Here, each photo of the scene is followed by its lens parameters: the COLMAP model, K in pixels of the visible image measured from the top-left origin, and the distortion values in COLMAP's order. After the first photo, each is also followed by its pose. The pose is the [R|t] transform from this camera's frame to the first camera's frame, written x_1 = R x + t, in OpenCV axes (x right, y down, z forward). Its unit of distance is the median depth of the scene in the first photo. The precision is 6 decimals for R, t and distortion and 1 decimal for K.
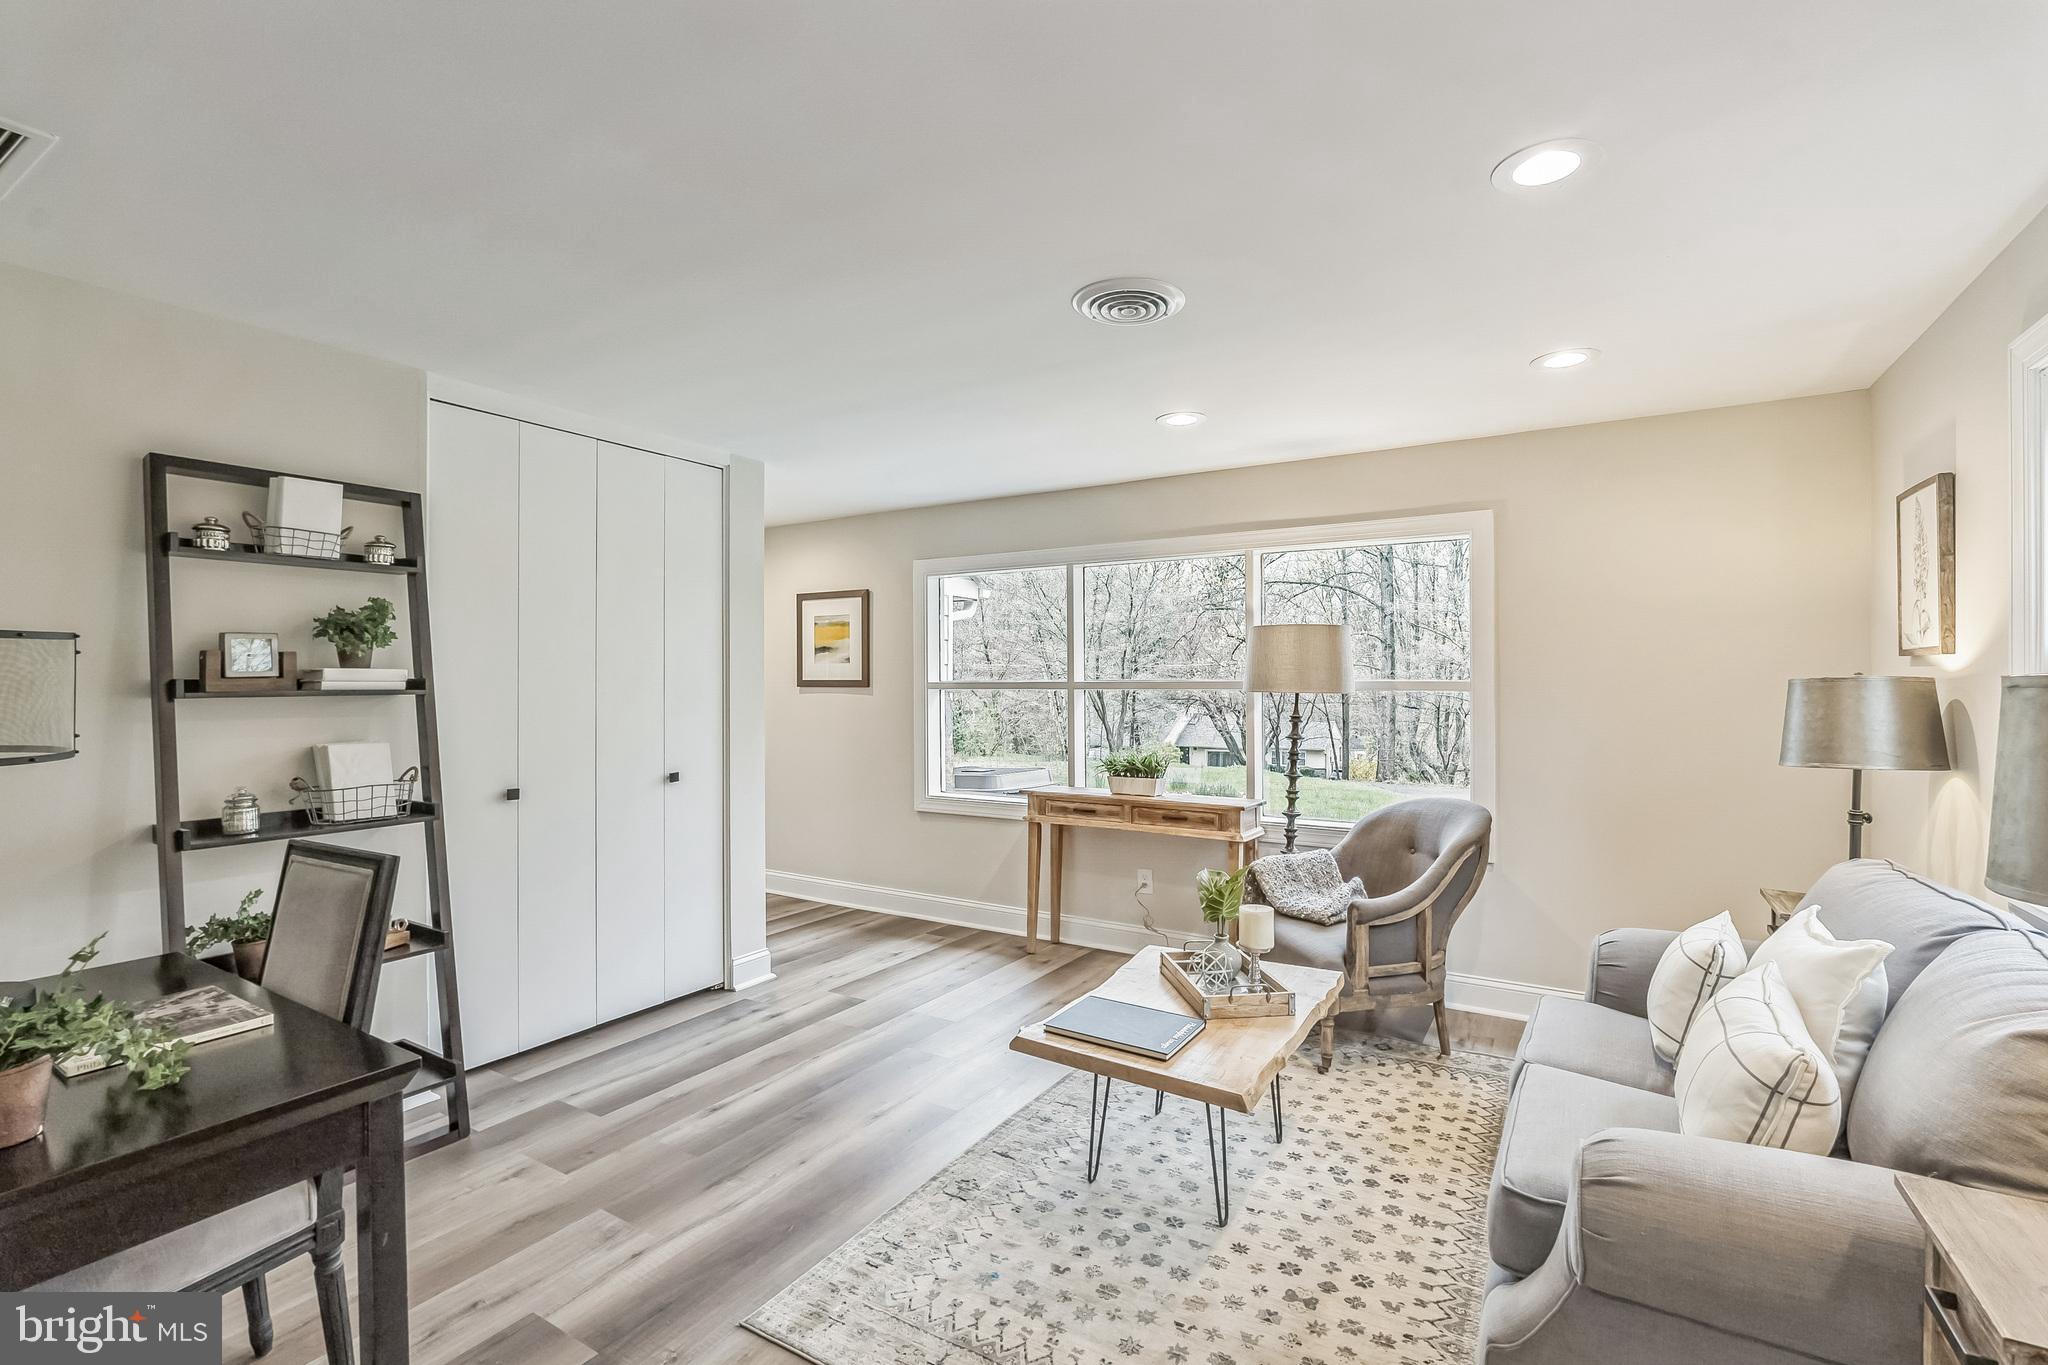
lens RADIAL K [[983.3, 0, 1006.7], [0, 983.3, 653.2], [0, 0, 1]] dist [-0.023484, 0.000244]
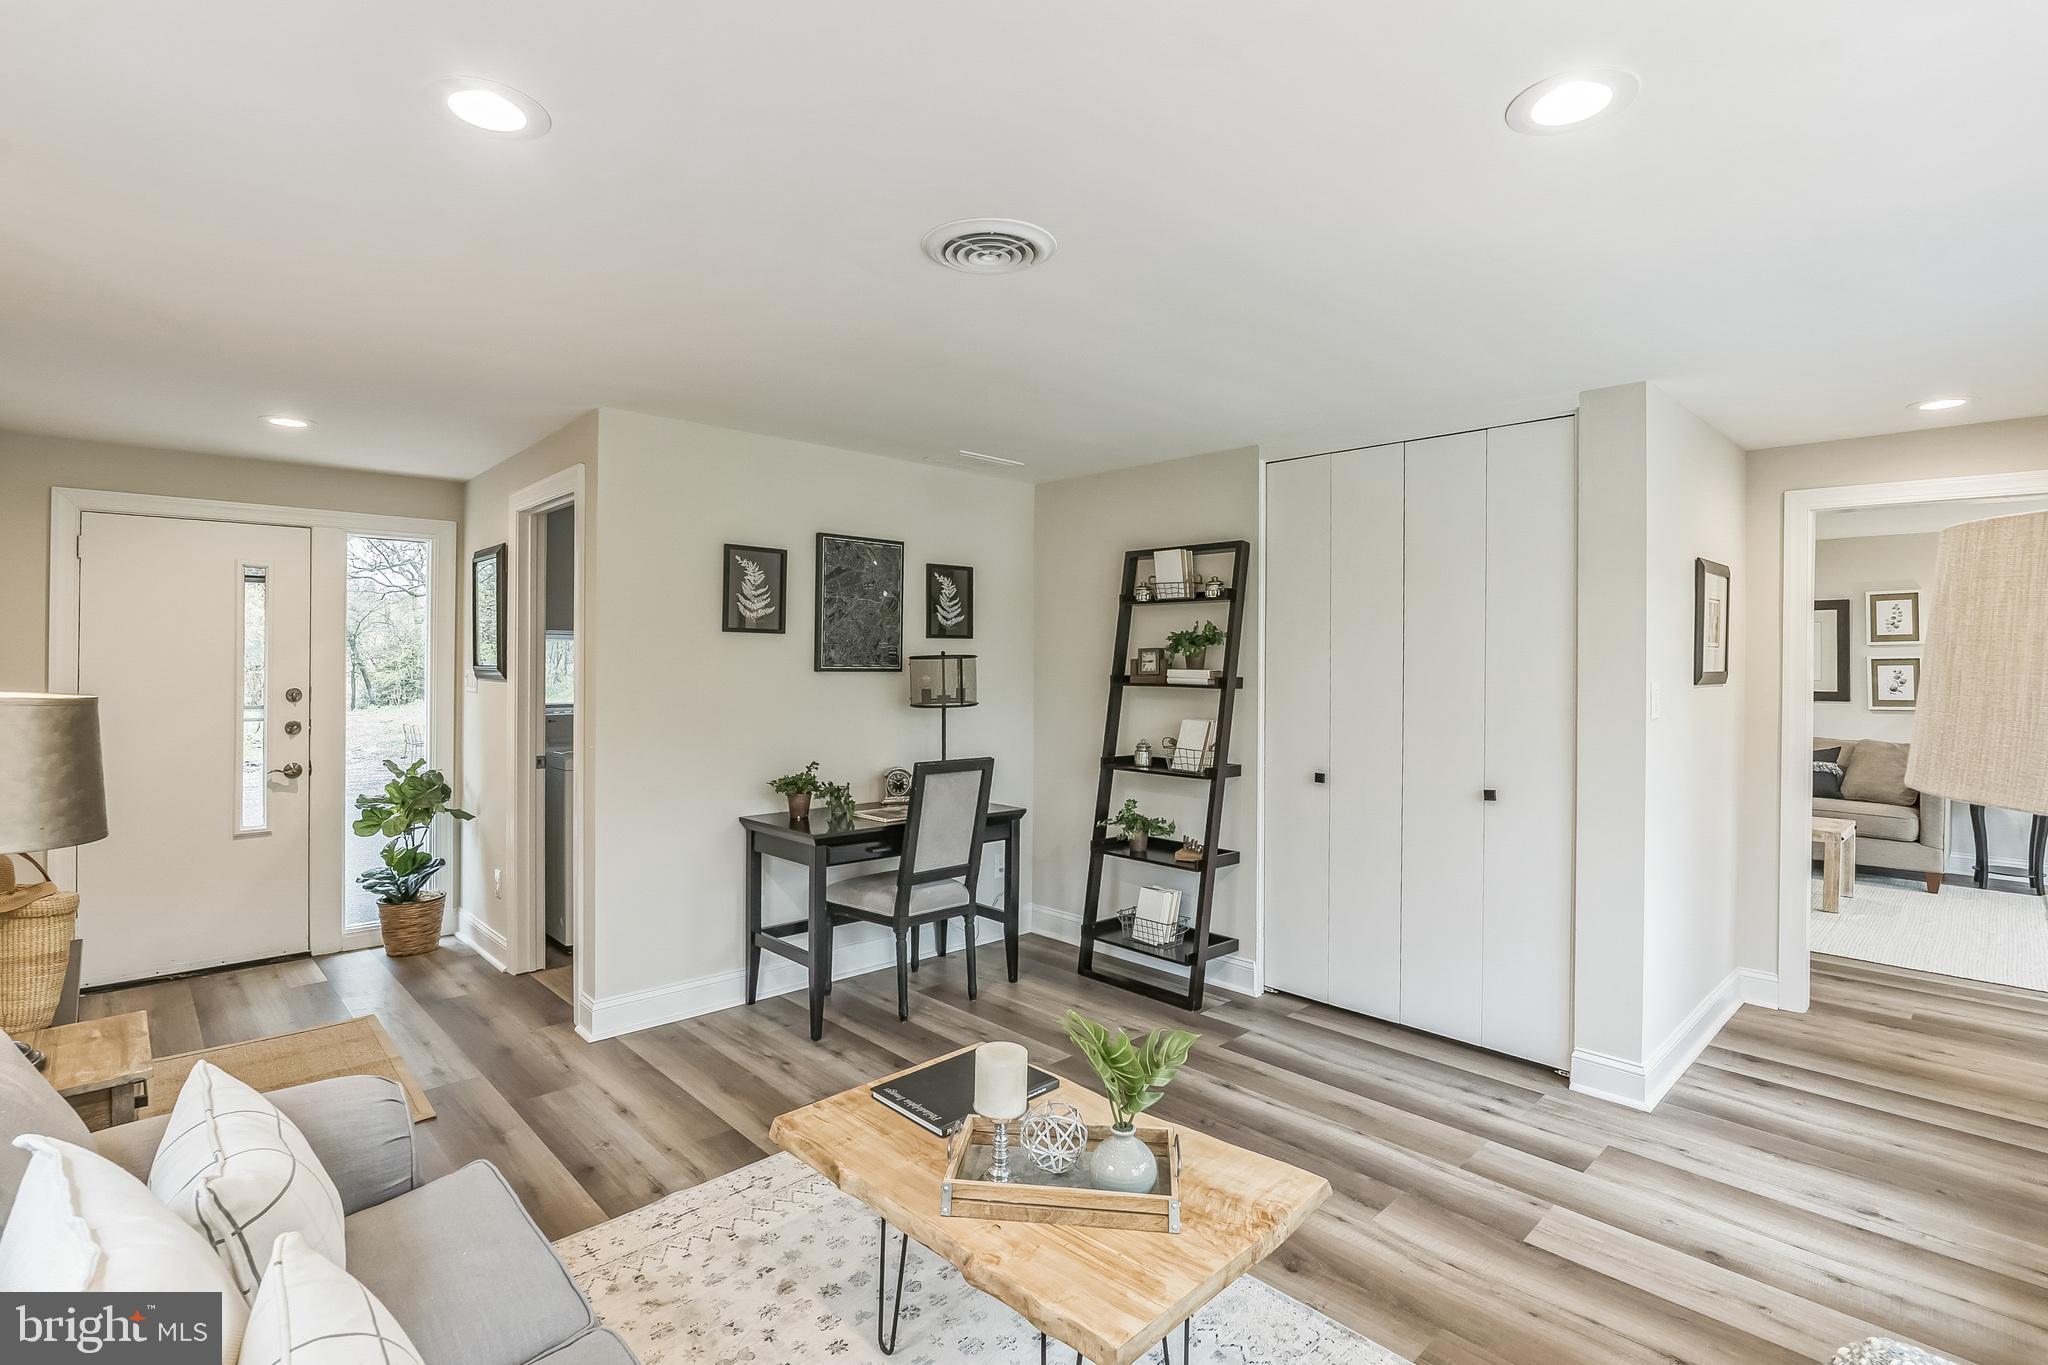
lens RADIAL K [[983.3, 0, 1006.7], [0, 983.3, 653.2], [0, 0, 1]] dist [-0.023484, 0.000244]
pose [[-0.290397, -0.006869, -0.956881, 0.800492], [0.018001, 0.999758, -0.012640, 0.004209], [0.956737, -0.020895, -0.290204, 1.094859]]
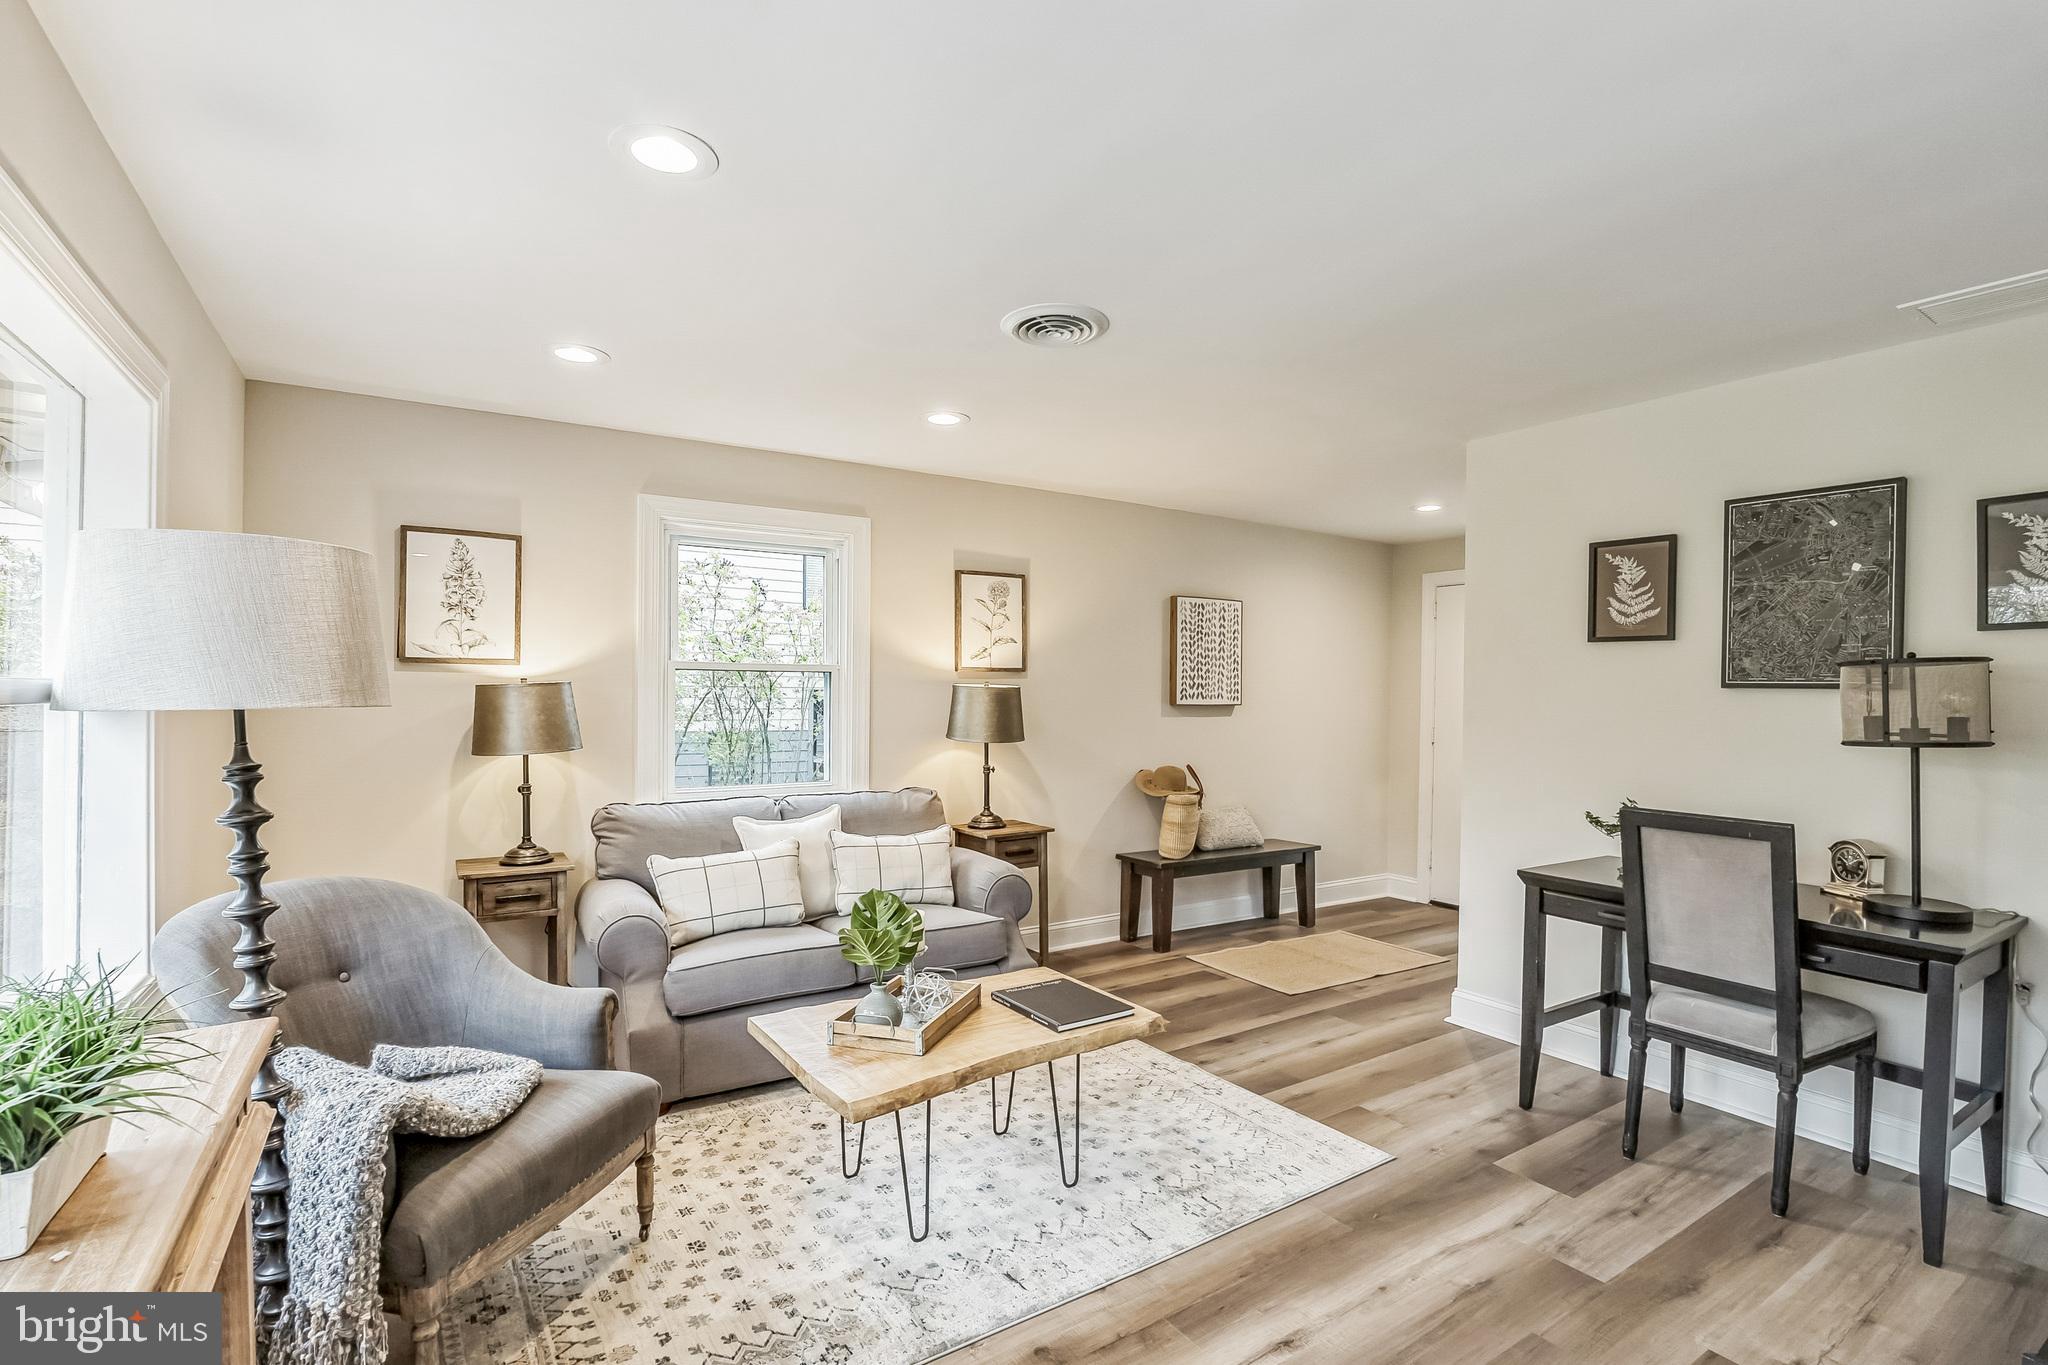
lens RADIAL K [[929.0, 0, 1013.3], [0, 929.0, 695.9], [0, 0, 1]] dist [-0.002708, -0.000268]
pose [[-0.897348, -0.009072, 0.441230, -0.250355], [-0.016887, 0.999762, -0.013789, 0.043808], [-0.441000, -0.019824, -0.897288, 1.662503]]
